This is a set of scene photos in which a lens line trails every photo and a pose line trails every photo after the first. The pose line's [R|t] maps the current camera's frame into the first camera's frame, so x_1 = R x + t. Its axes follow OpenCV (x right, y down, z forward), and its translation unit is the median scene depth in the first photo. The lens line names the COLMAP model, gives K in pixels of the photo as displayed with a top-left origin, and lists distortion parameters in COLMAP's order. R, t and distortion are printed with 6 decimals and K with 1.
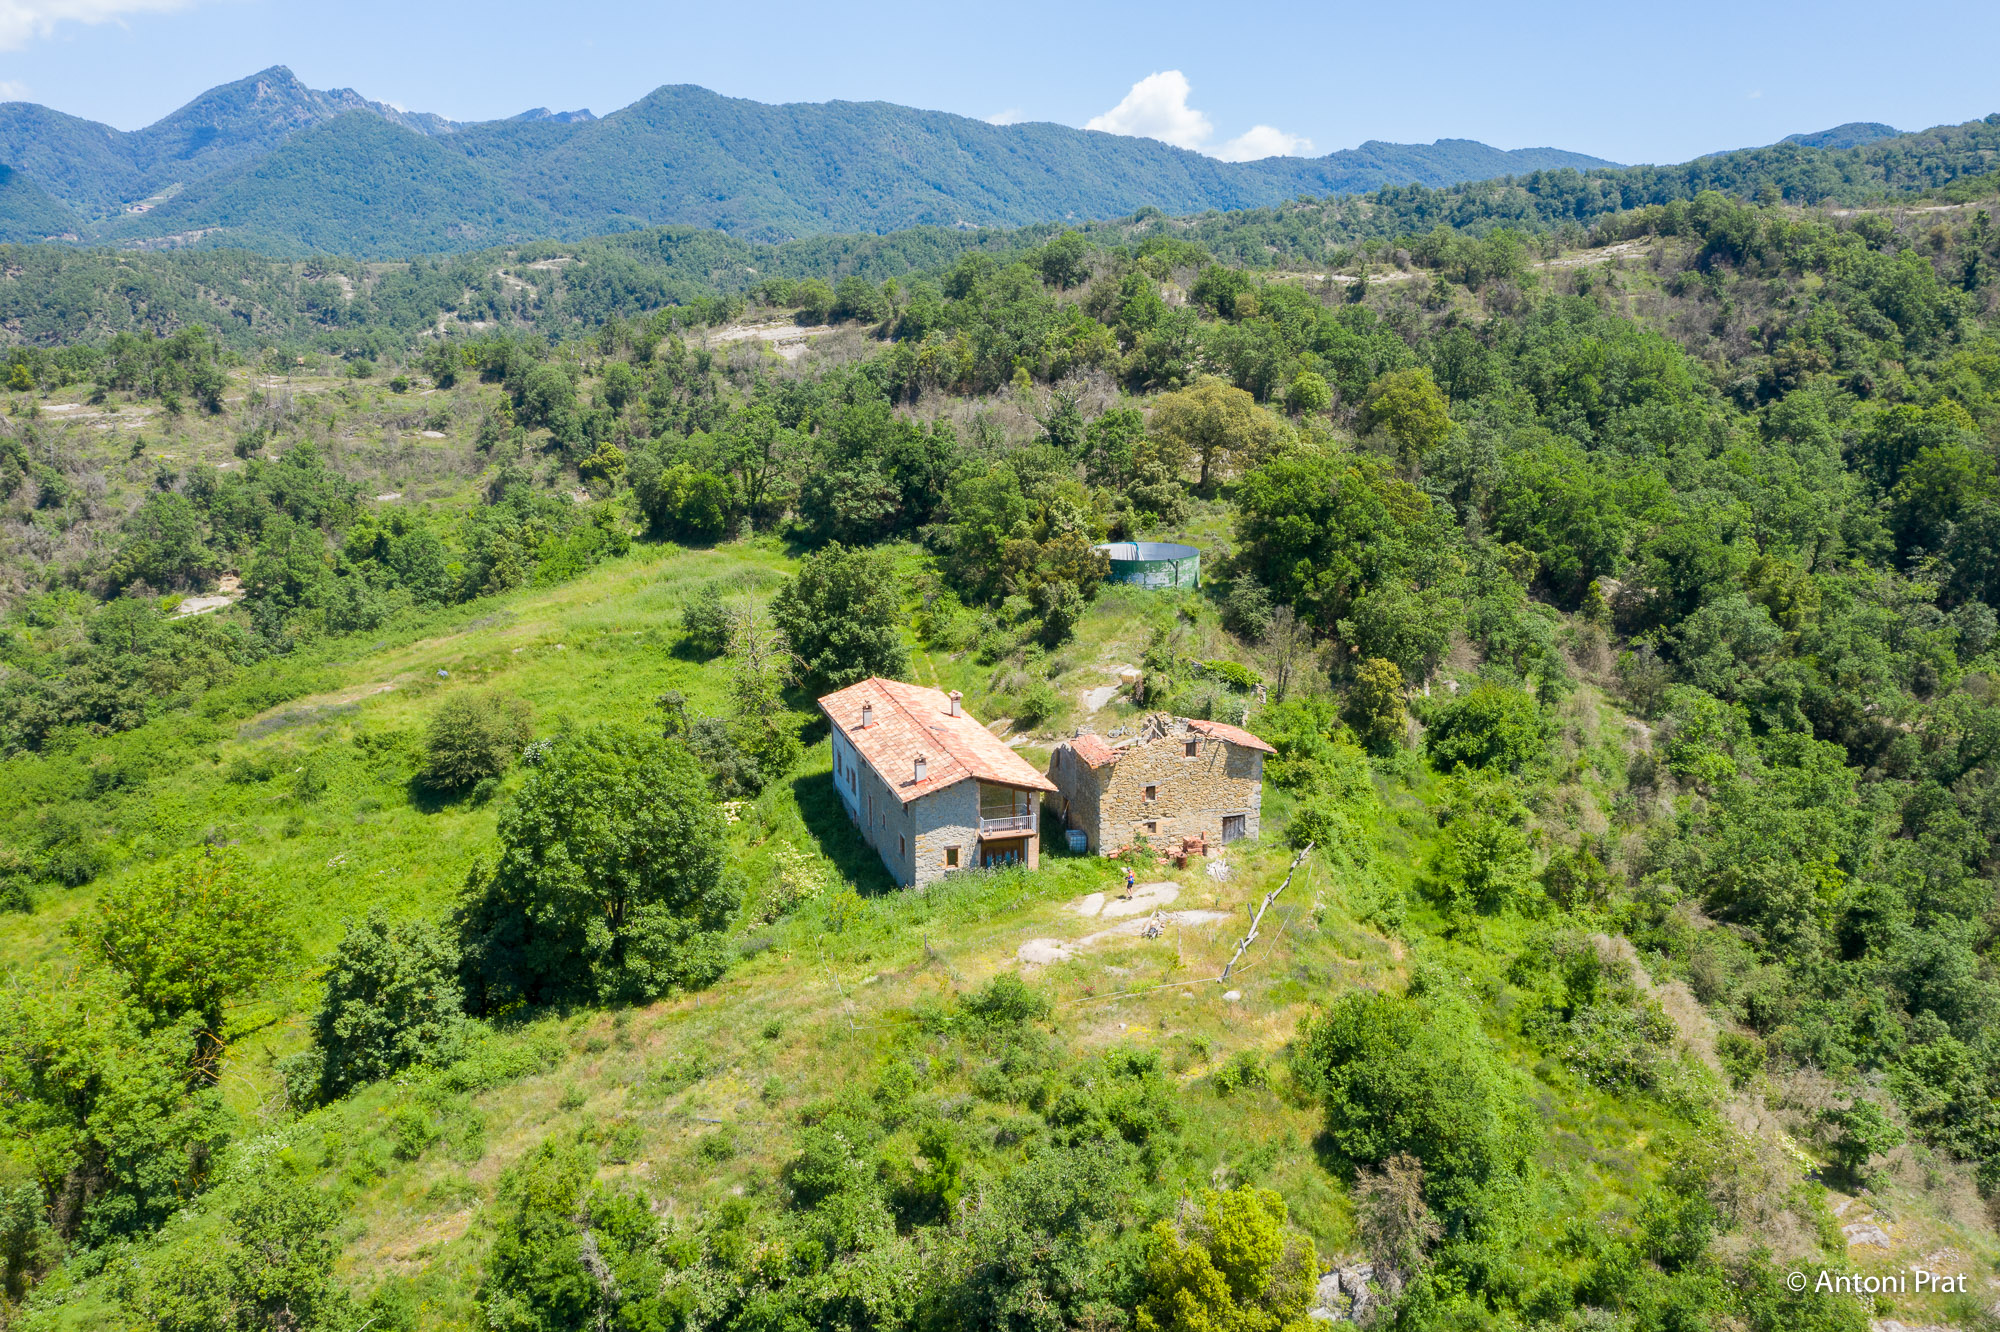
lens RADIAL K [[1583.7, 0, 1005.8], [0, 1583.7, 663.1], [0, 0, 1]] dist [-0.029157, 0.024747]
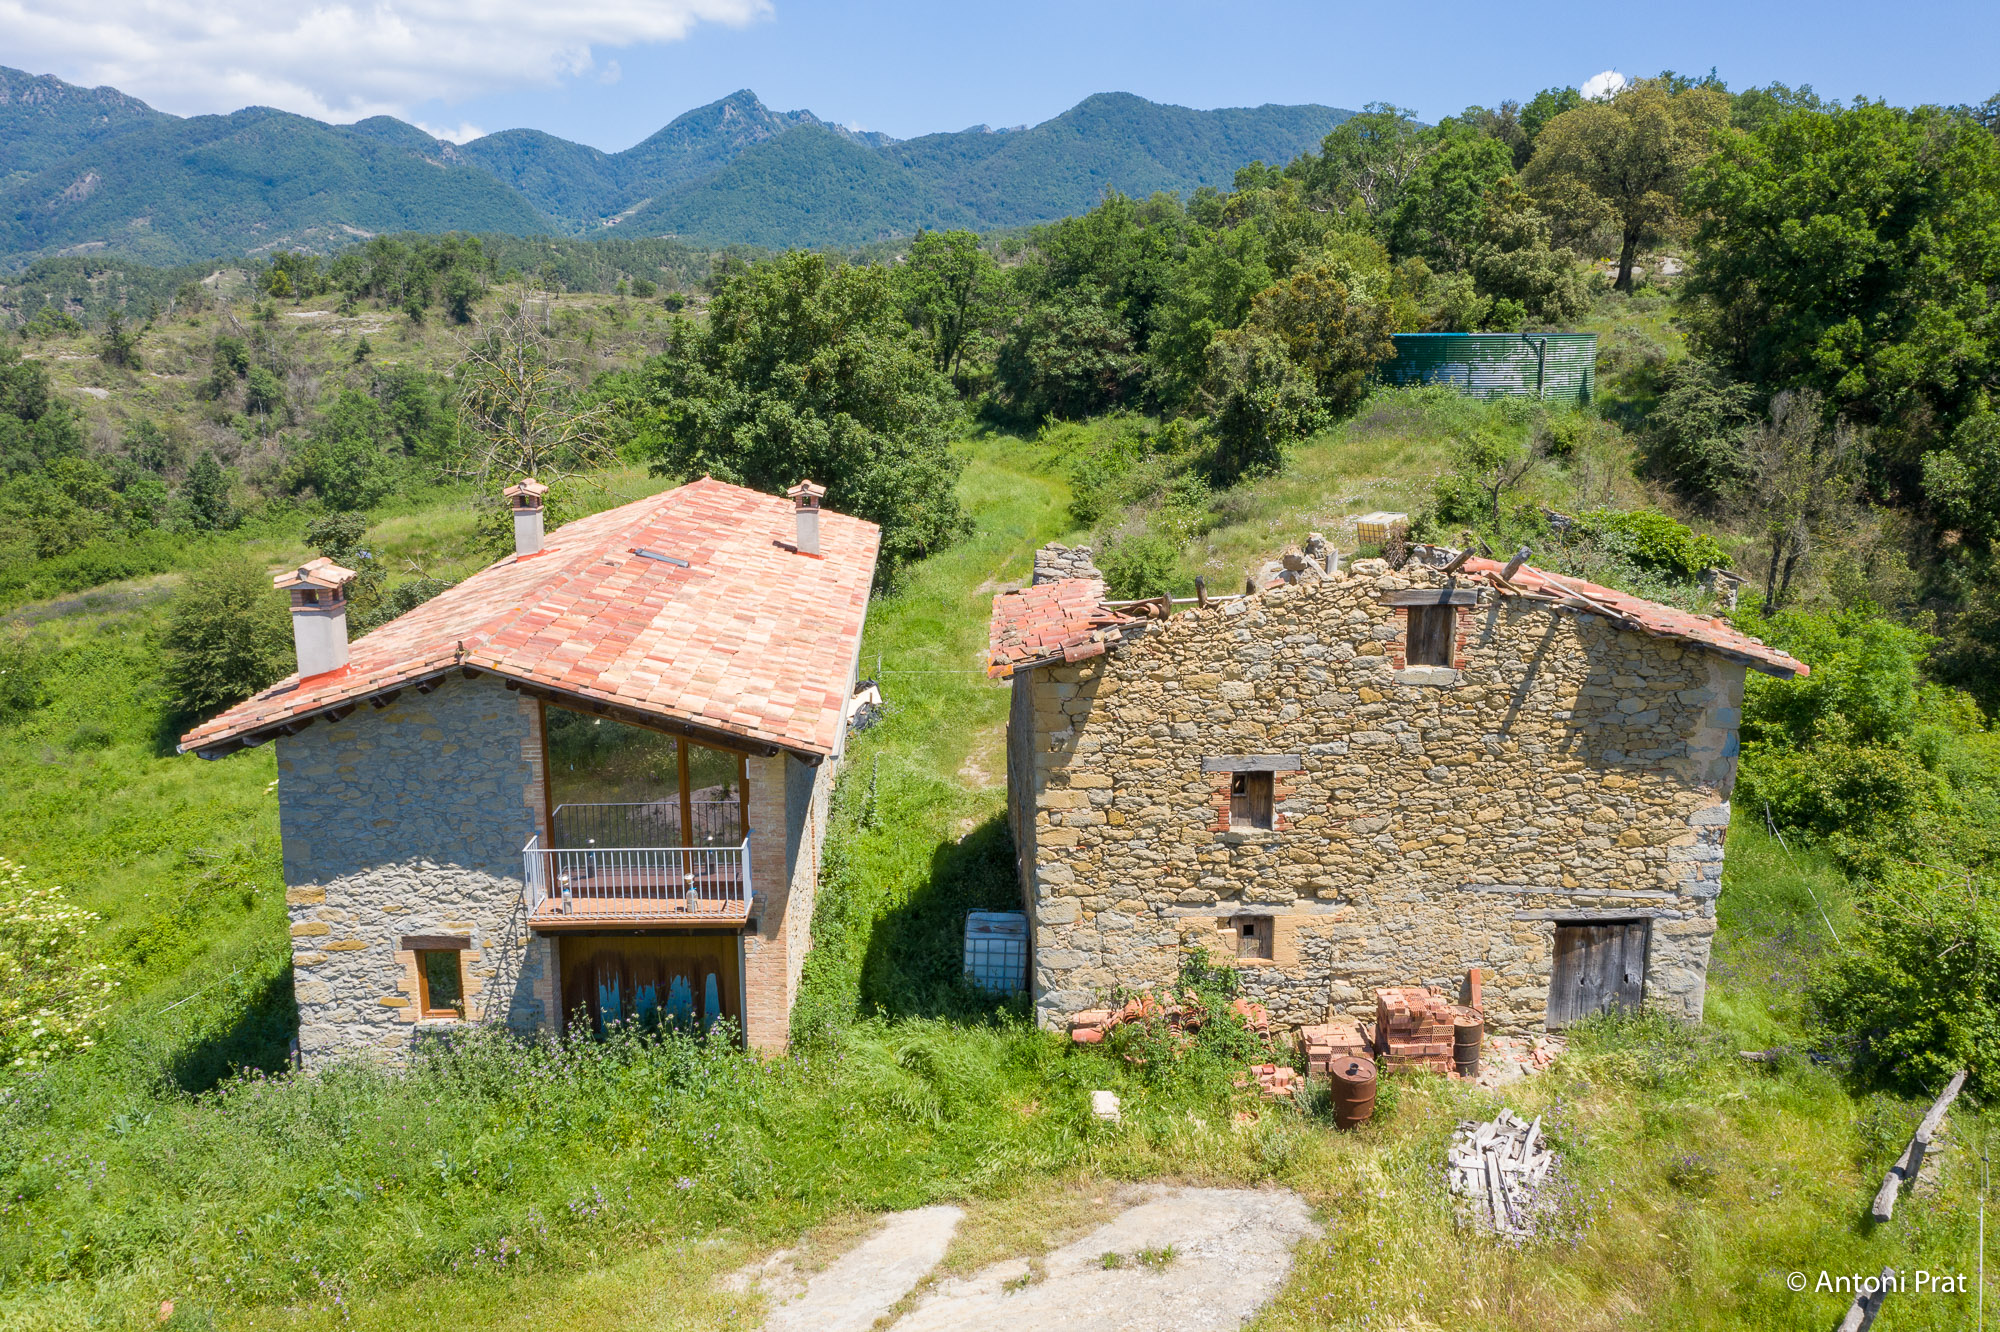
lens RADIAL K [[1583.7, 0, 993.6], [0, 1583.7, 679.0], [0, 0, 1]] dist [-0.029157, 0.024747]
pose [[0.964105, 0.059646, -0.258735, 0.069017], [-0.059631, 0.998189, 0.007911, 0.037938], [0.258738, 0.007802, 0.965916, 0.447087]]
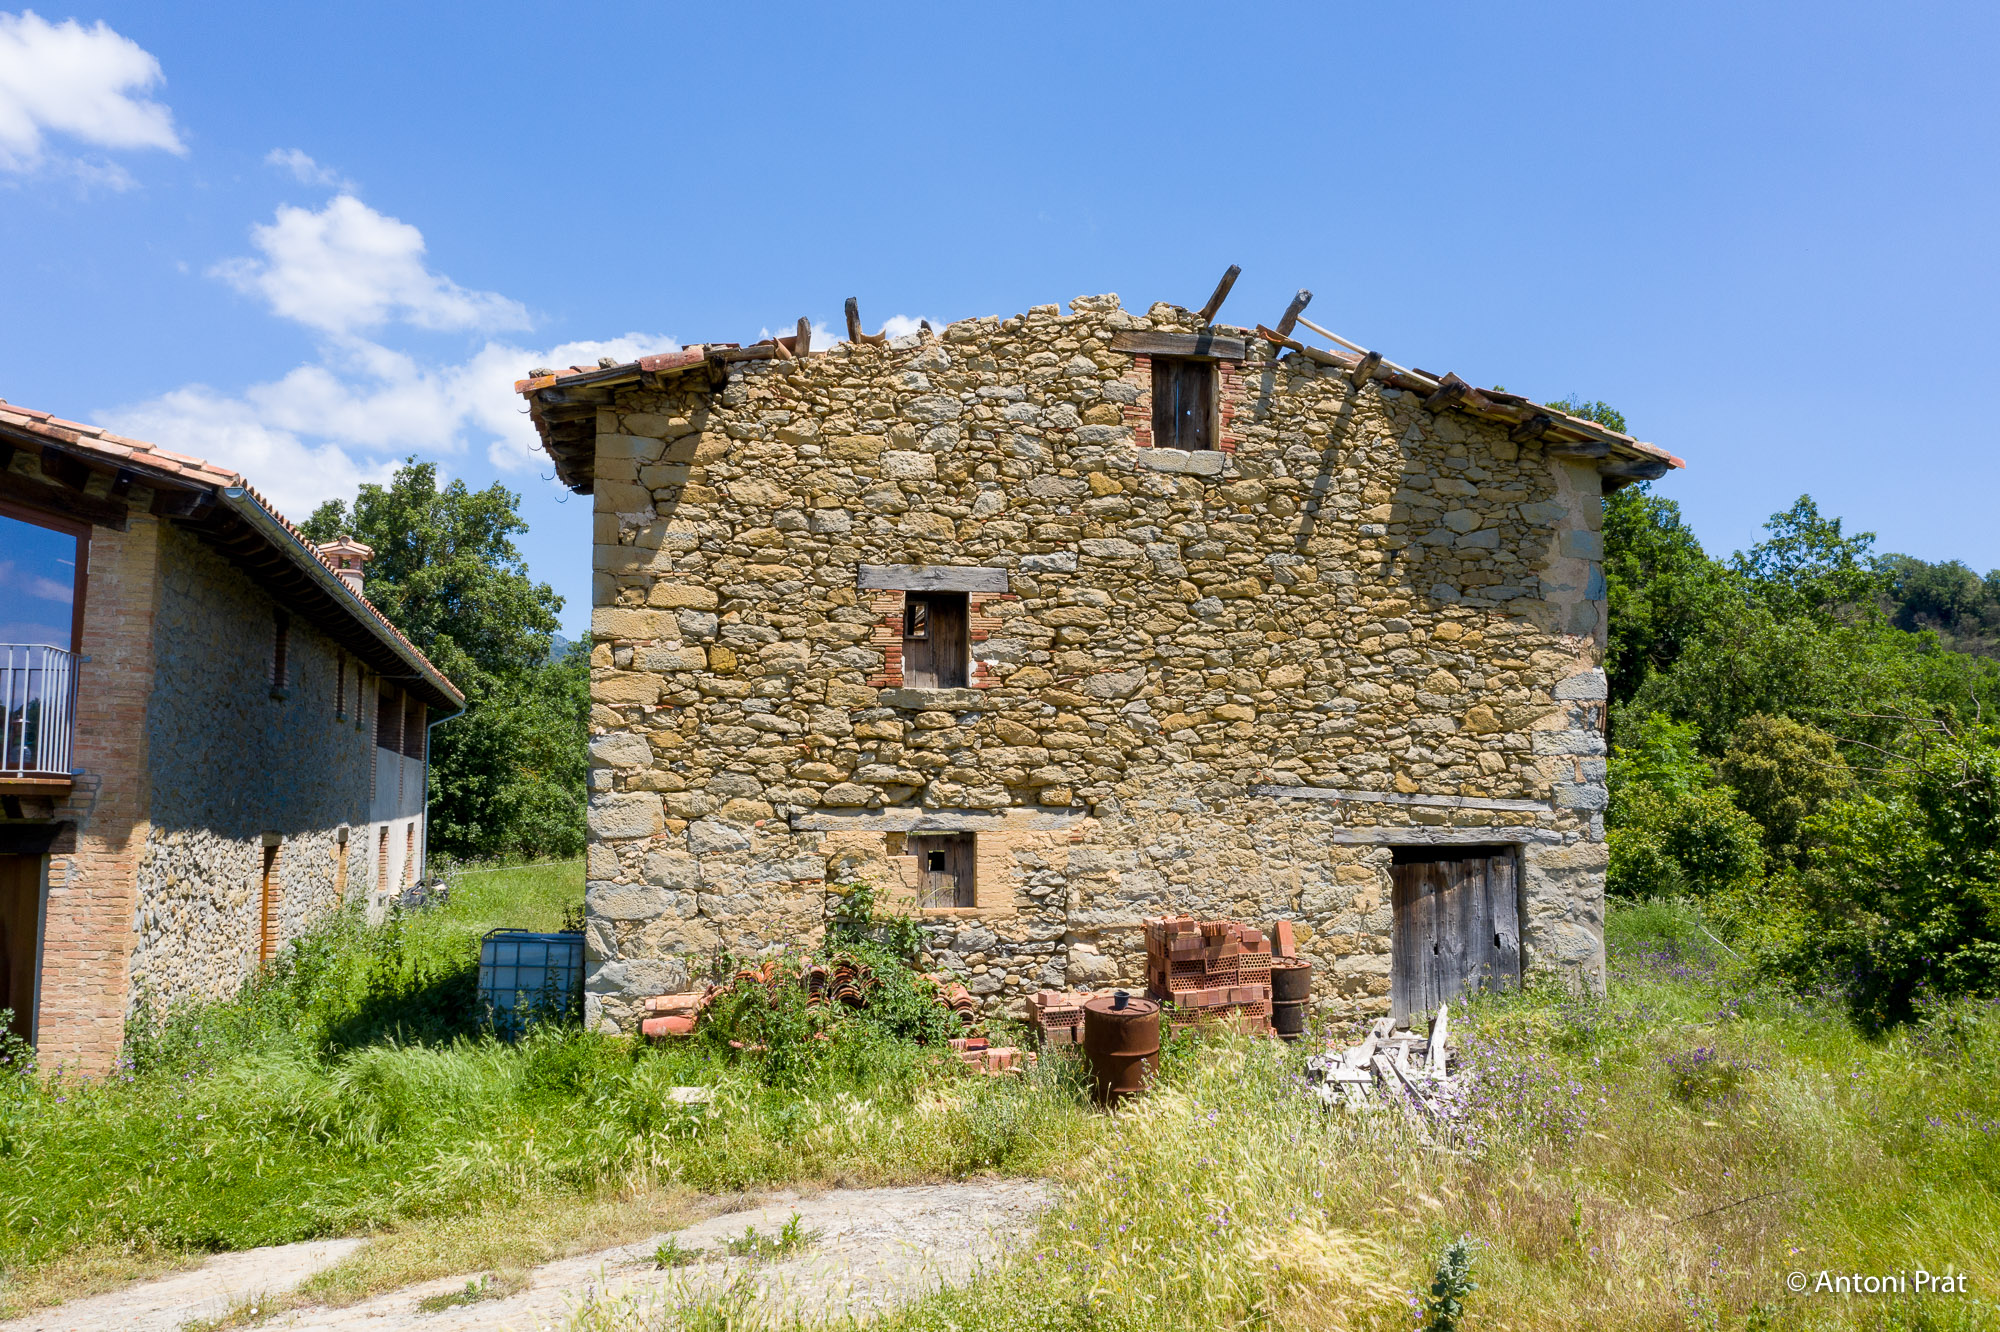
lens RADIAL K [[1583.7, 0, 1002.6], [0, 1583.7, 669.3], [0, 0, 1]] dist [-0.029157, 0.024747]
pose [[0.998135, 0.002900, -0.060977, 0.064478], [-0.021860, 0.949614, -0.312660, 0.080911], [0.056998, 0.313410, 0.947906, 0.507073]]
